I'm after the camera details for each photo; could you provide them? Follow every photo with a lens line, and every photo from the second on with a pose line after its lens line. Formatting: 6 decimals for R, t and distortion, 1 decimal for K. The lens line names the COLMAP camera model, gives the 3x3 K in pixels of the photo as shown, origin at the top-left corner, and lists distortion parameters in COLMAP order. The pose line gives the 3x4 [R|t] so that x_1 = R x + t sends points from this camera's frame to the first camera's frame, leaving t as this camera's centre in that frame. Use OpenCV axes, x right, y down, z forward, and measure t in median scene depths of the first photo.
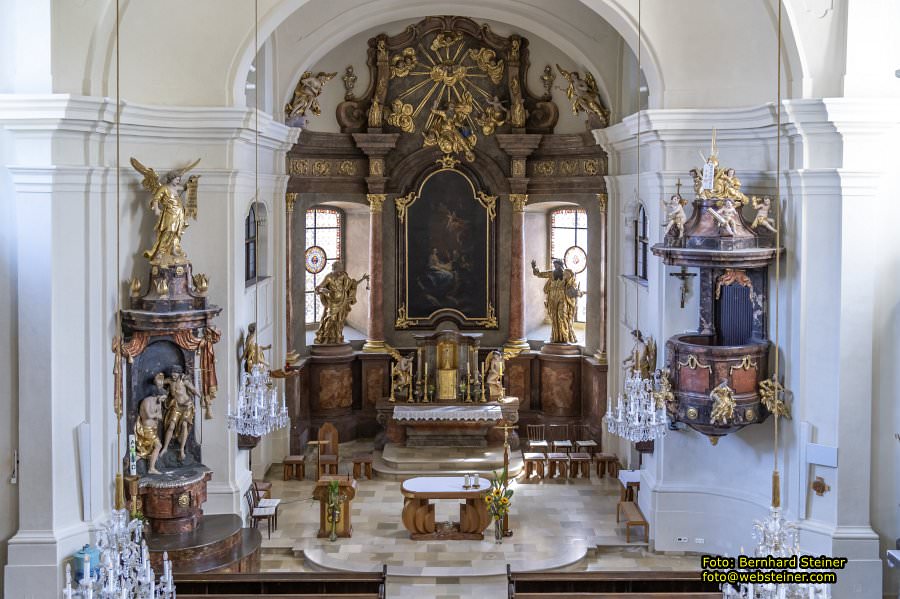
lens RADIAL K [[1008.8, 0, 474.7], [0, 1008.8, 213.3], [0, 0, 1]] dist [0.015504, 0.000000]
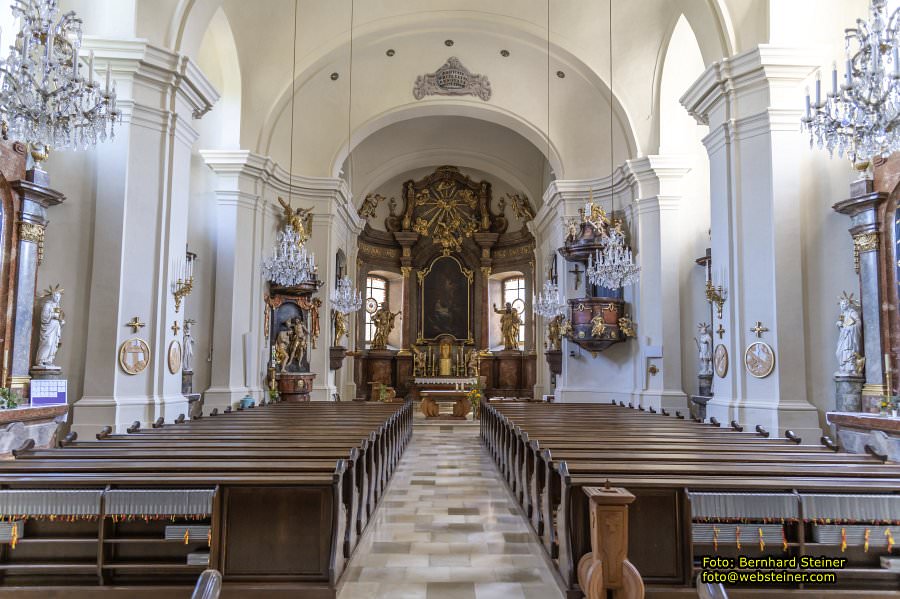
lens RADIAL K [[606.0, 0, 452.8], [0, 606.0, 317.1], [0, 0, 1]] dist [0.027170, -0.013781]
pose [[0.999926, 0.002863, -0.011837, -0.002417], [-0.004176, 0.993652, -0.112421, 0.202226], [0.011440, 0.112462, 0.993590, -0.061705]]
